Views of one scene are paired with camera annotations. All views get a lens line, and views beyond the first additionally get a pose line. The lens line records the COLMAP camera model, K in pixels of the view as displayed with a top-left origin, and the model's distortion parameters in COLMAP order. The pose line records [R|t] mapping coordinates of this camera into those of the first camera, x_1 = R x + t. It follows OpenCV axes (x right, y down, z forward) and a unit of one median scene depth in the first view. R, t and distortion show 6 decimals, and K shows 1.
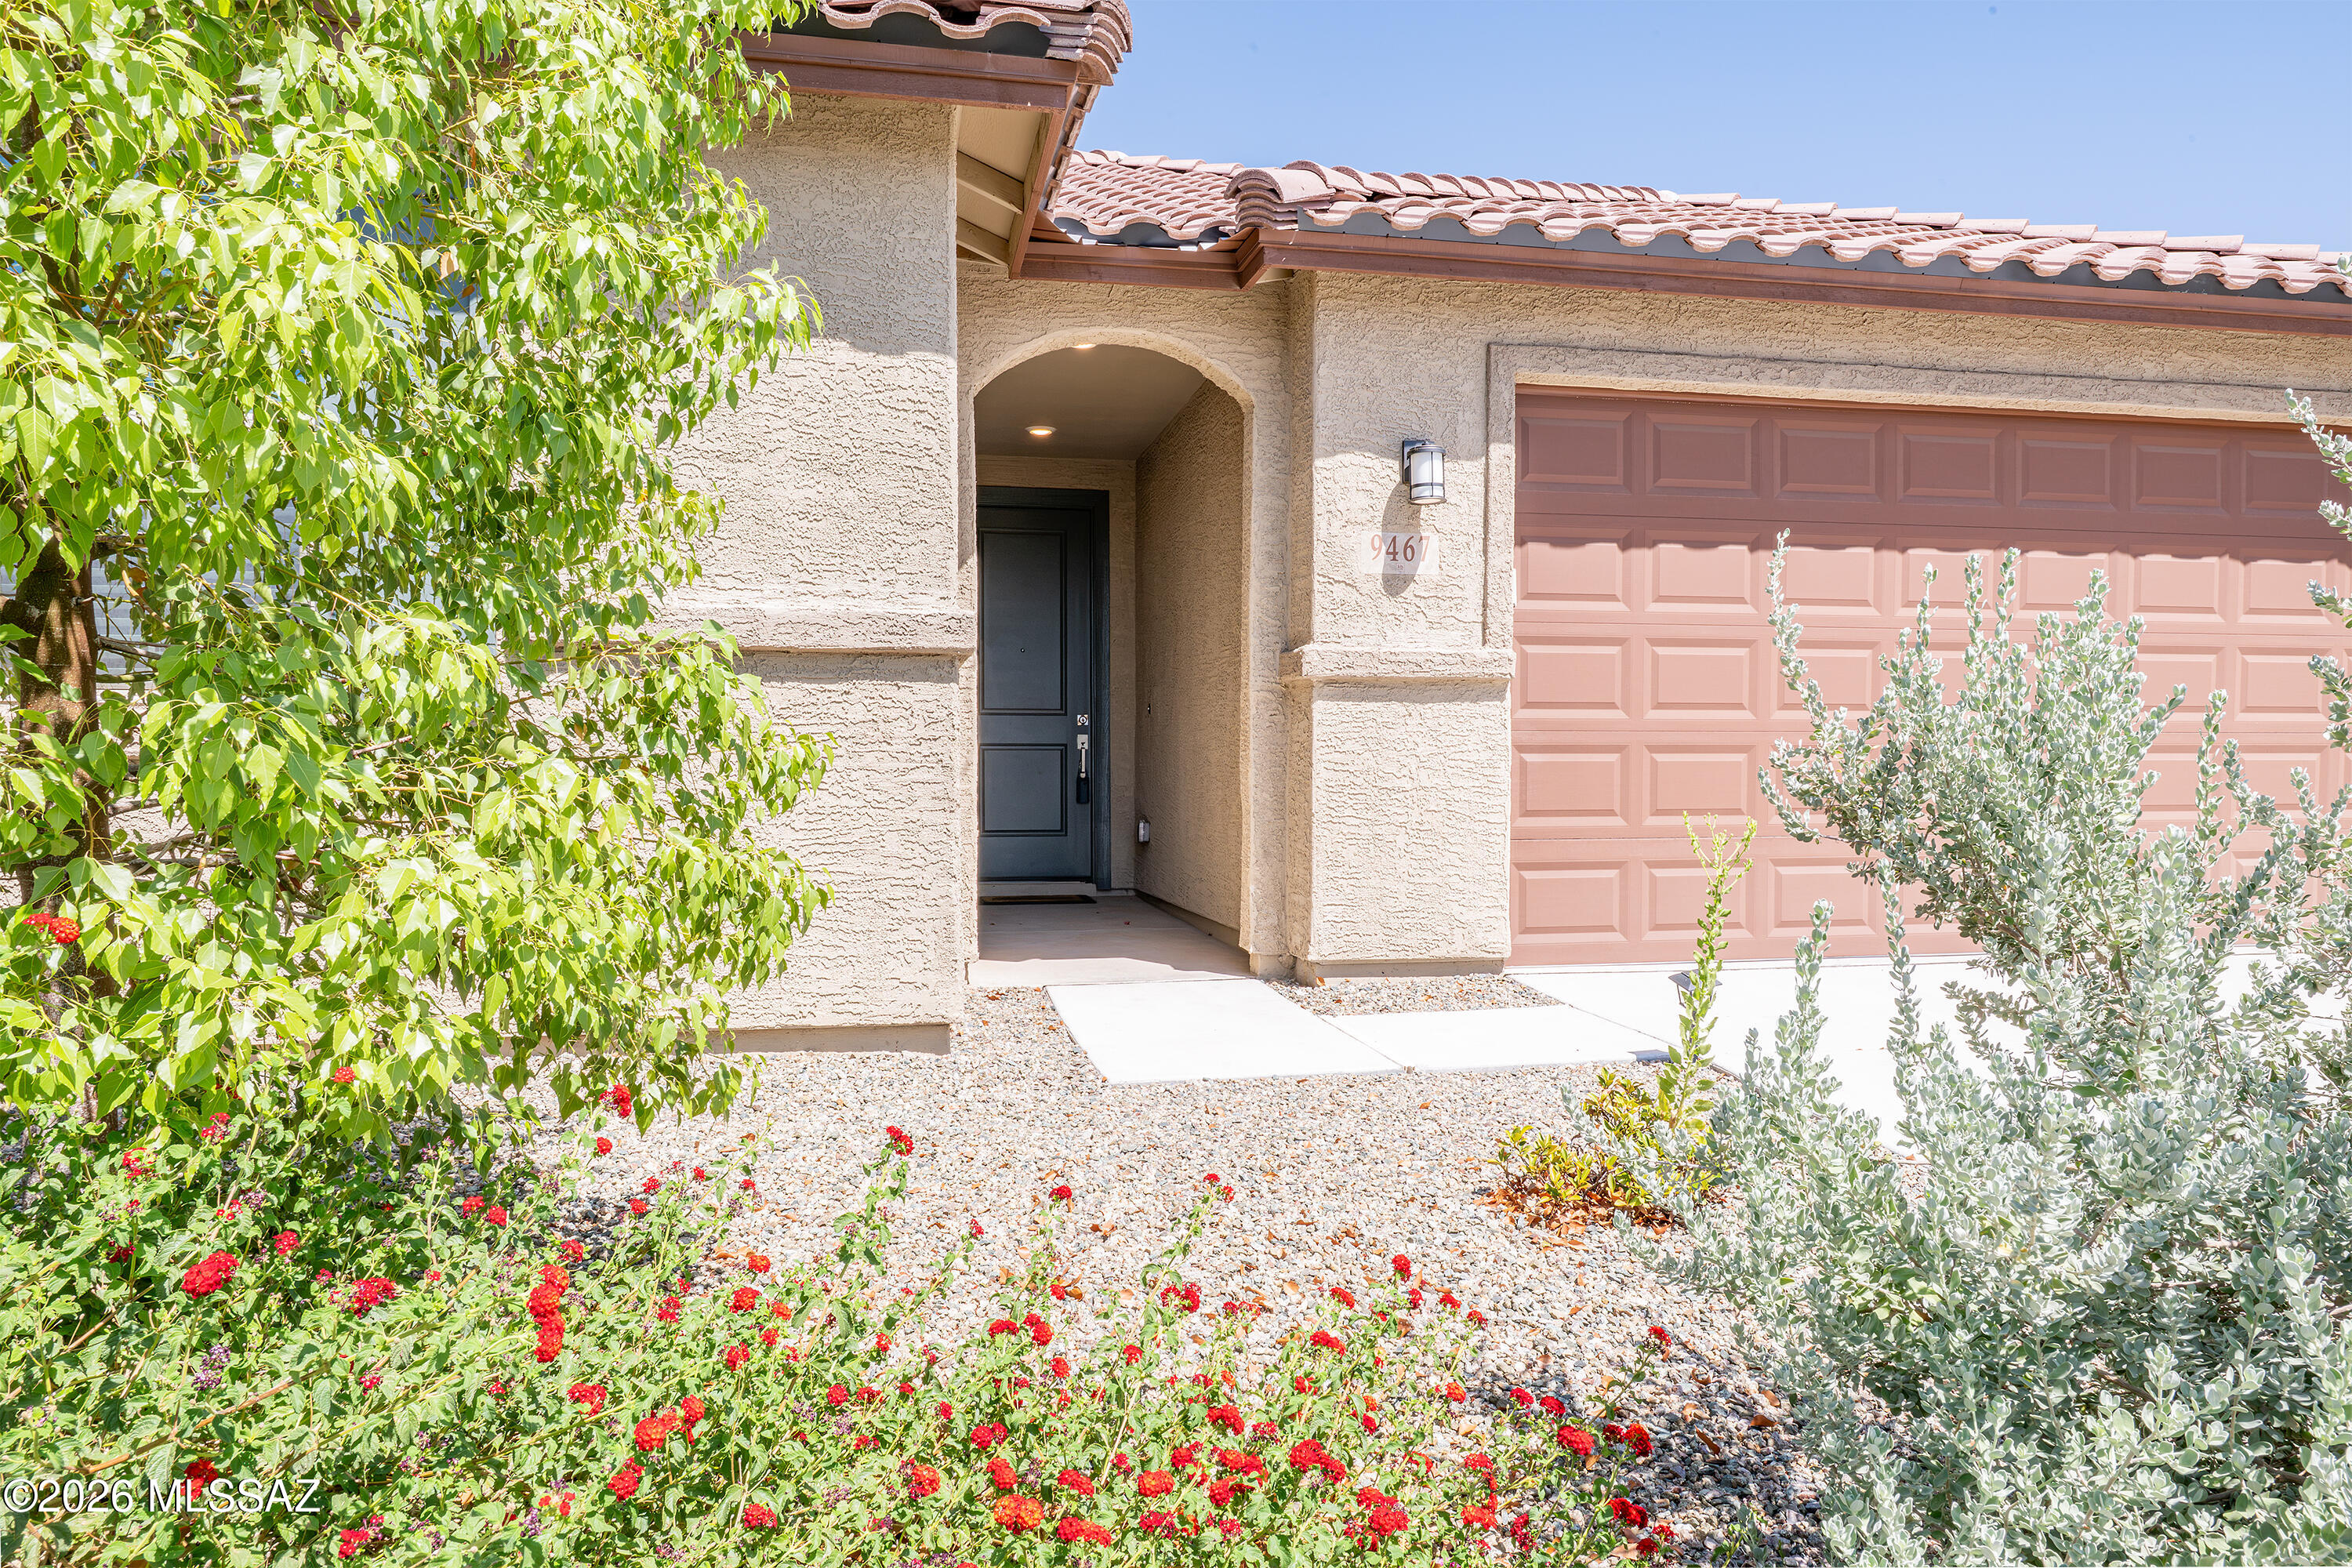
lens RADIAL K [[1571.0, 0, 1178.2], [0, 1571.0, 793.2], [0, 0, 1]] dist [-0.015803, 0.003937]
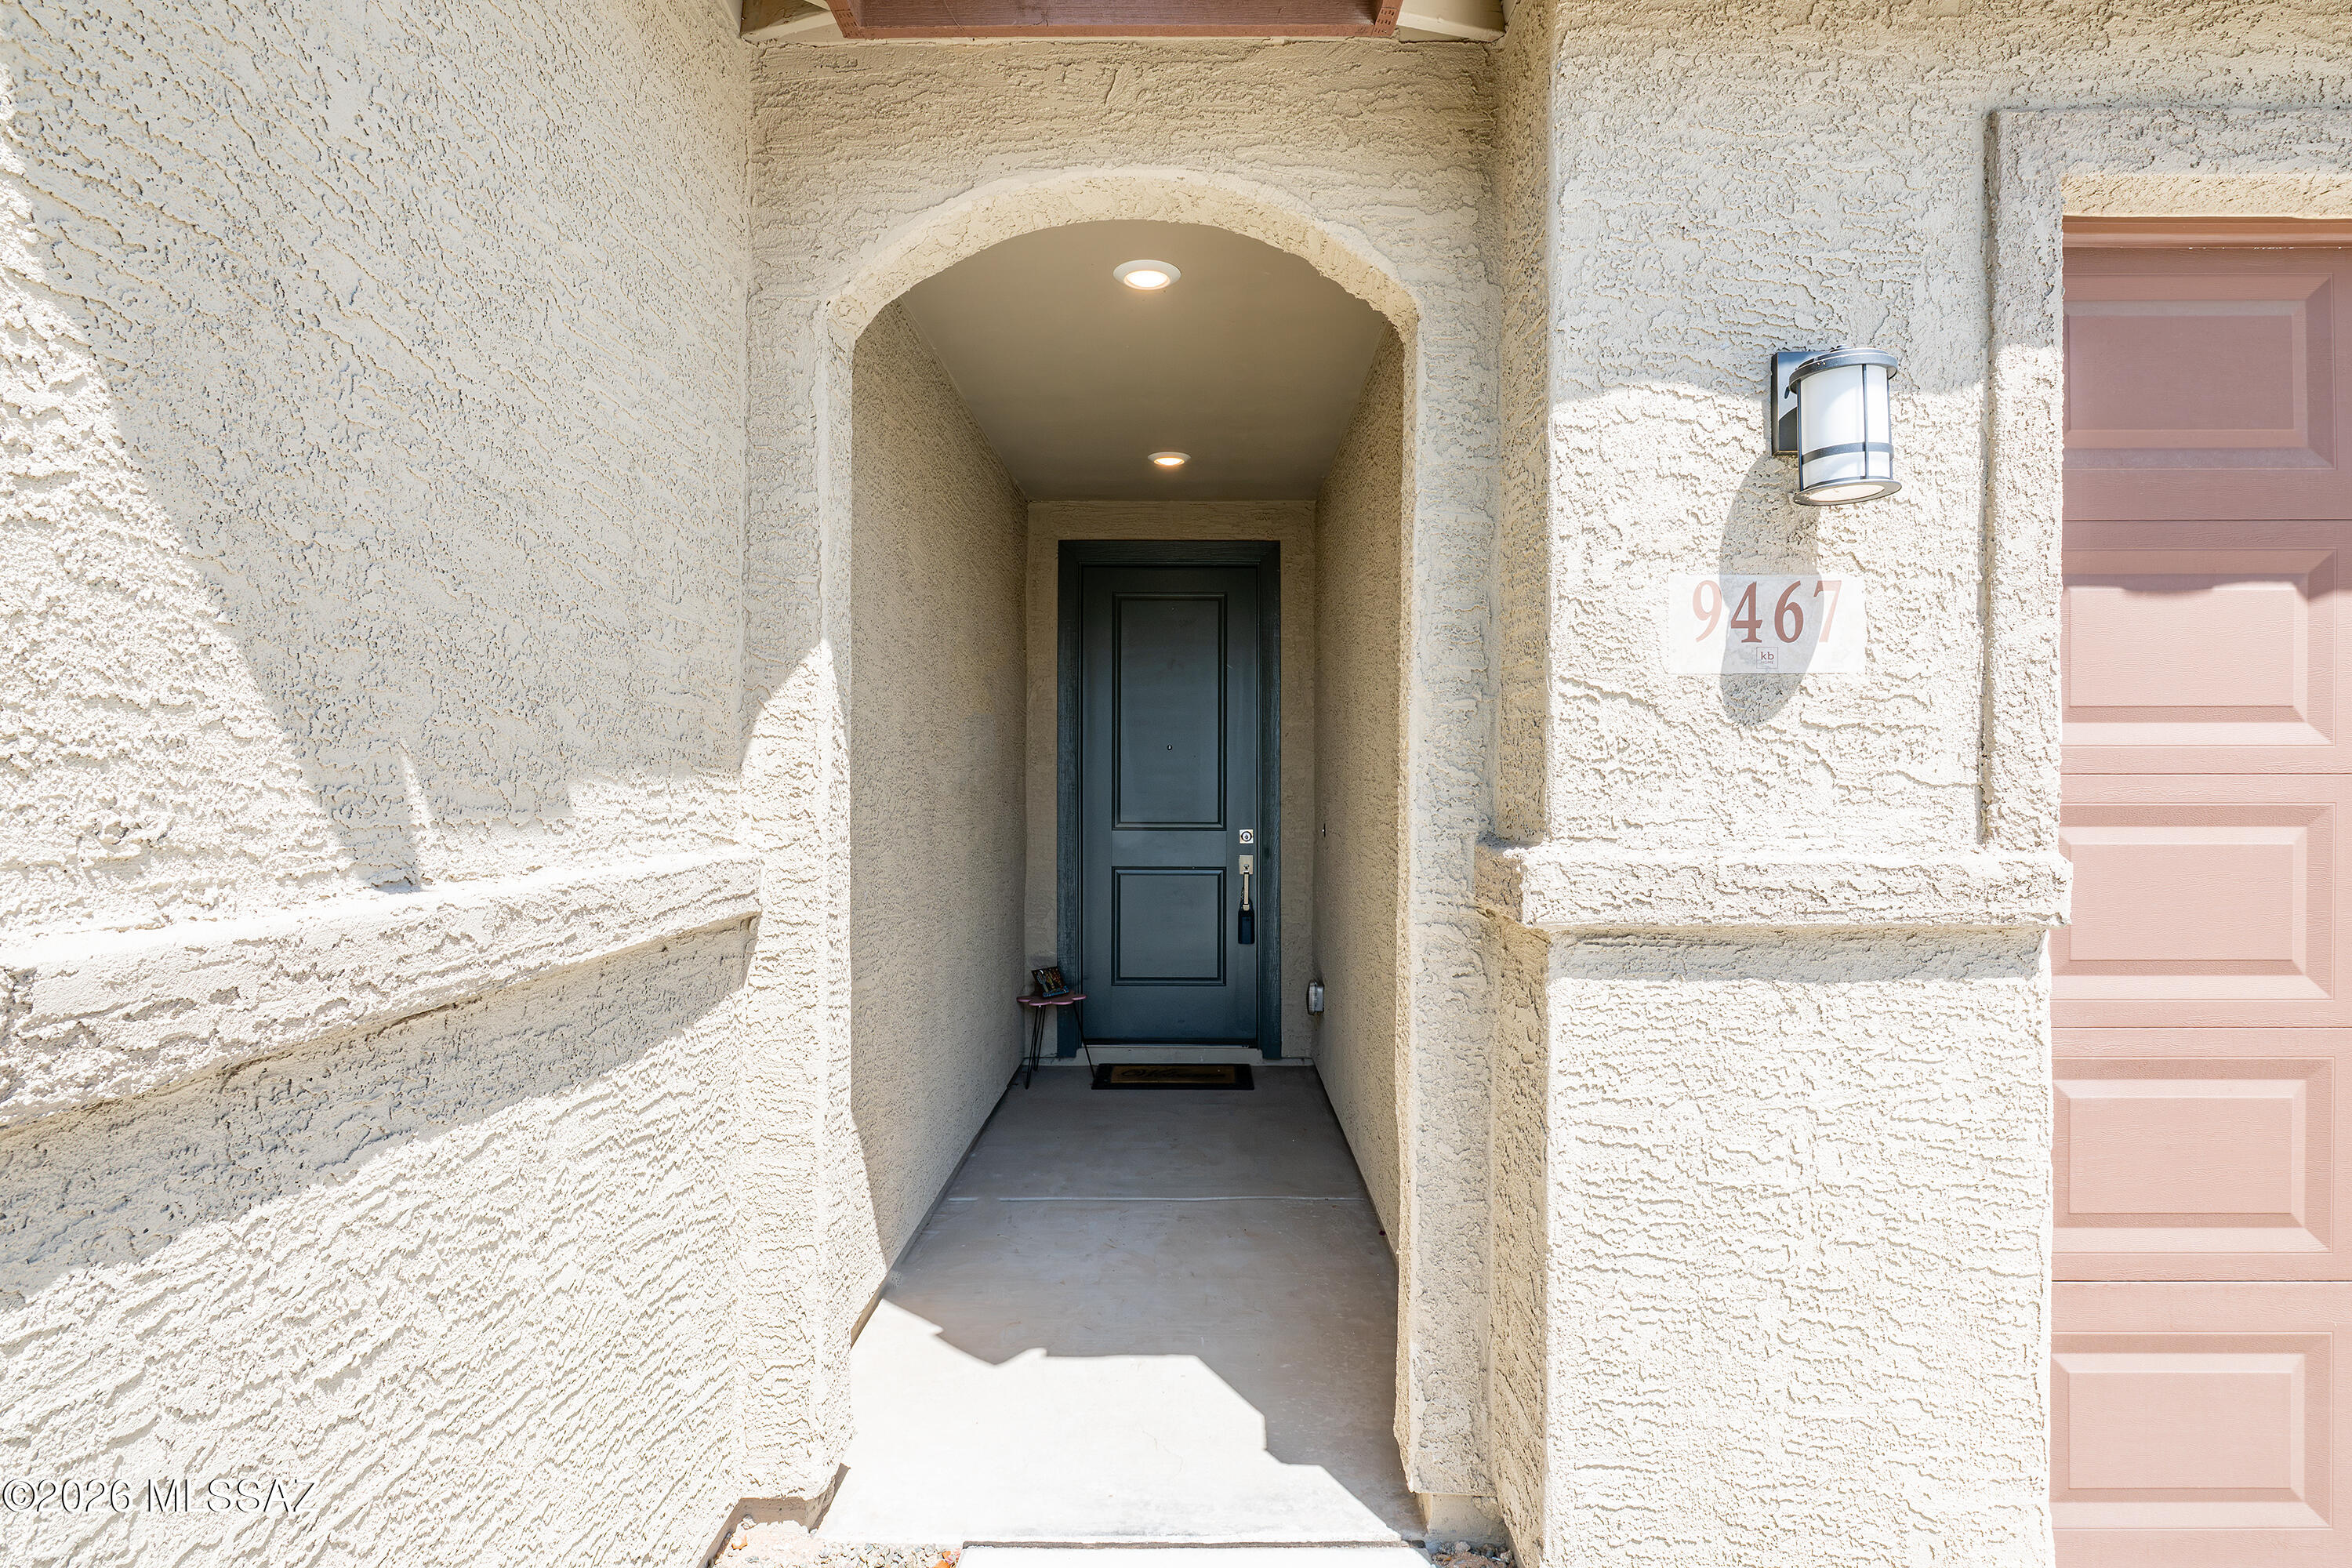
lens RADIAL K [[1298.7, 0, 1161.9], [0, 1298.7, 780.3], [0, 0, 1]] dist [-0.001621, 0.000806]
pose [[0.977978, 0.000725, -0.208707, 0.055827], [-0.005873, 0.999693, -0.024050, -0.100979], [0.208625, 0.024746, 0.977682, 0.624291]]
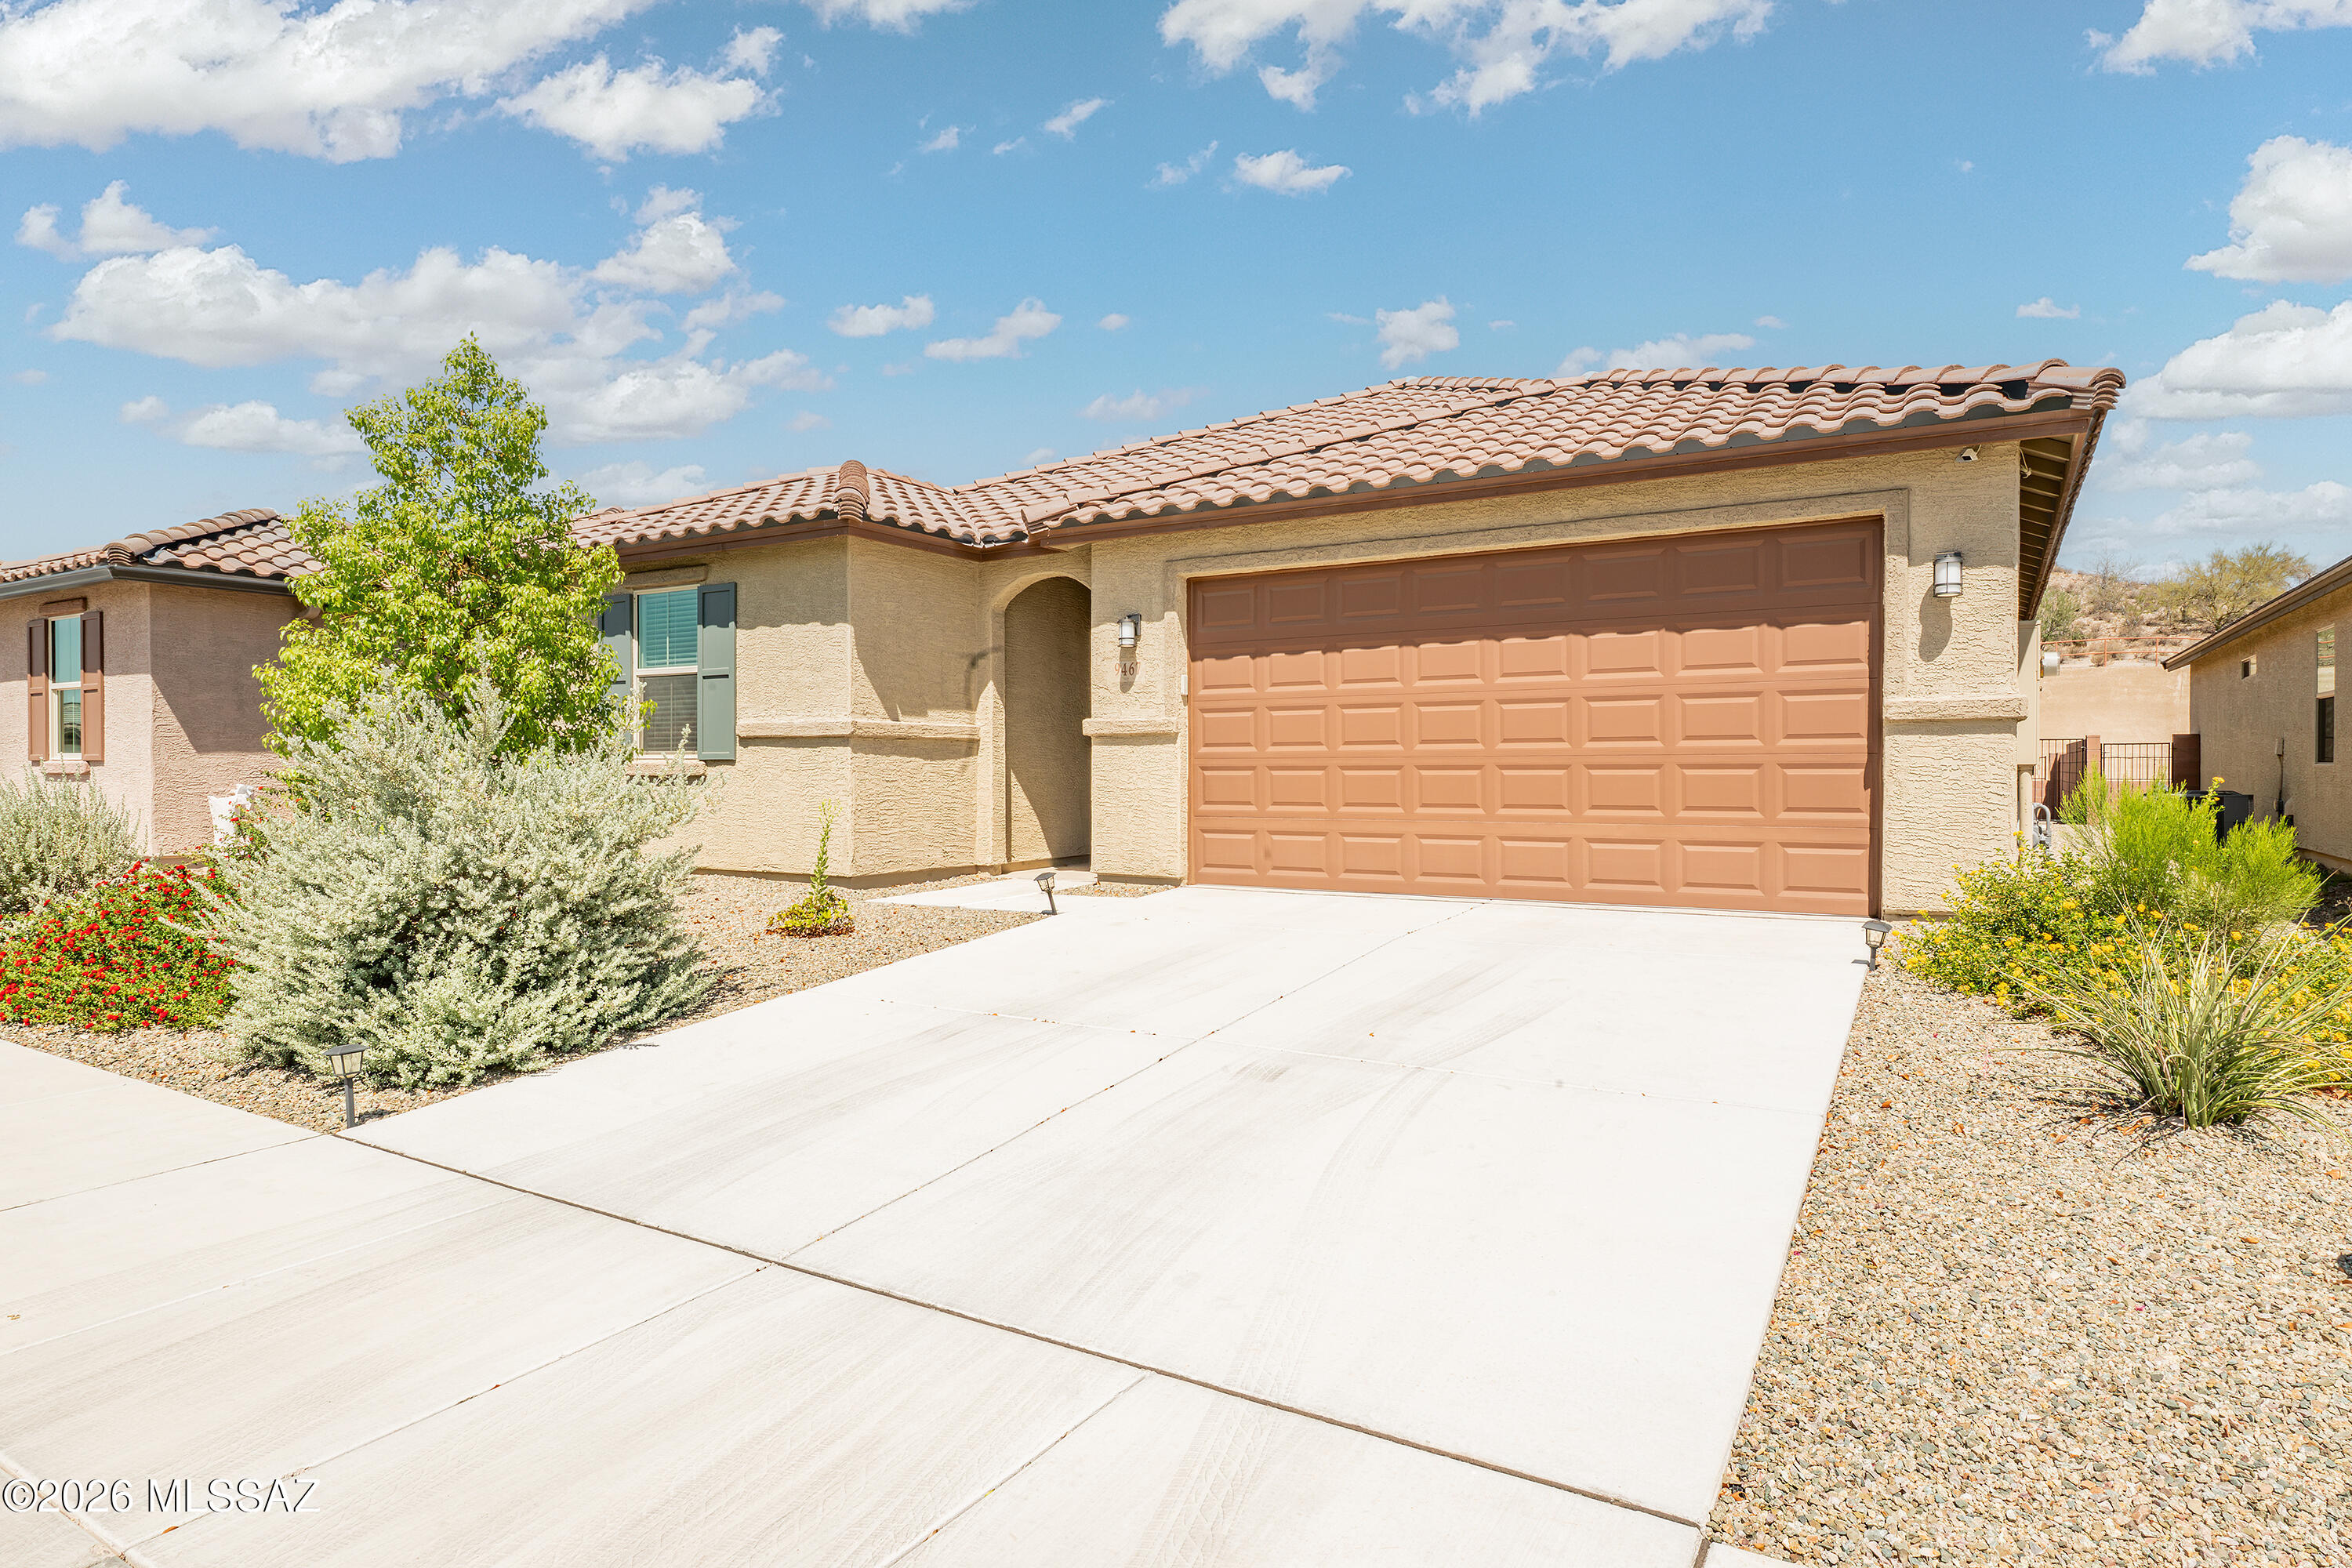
lens RADIAL K [[1732.6, 0, 1156.6], [0, 1732.6, 777.7], [0, 0, 1]] dist [0.007994, -0.002594]
pose [[0.668093, 0.002293, -0.744074, 1.793592], [-0.015143, 0.999830, -0.010516, 0.005651], [0.743924, 0.018293, 0.668014, -0.444013]]
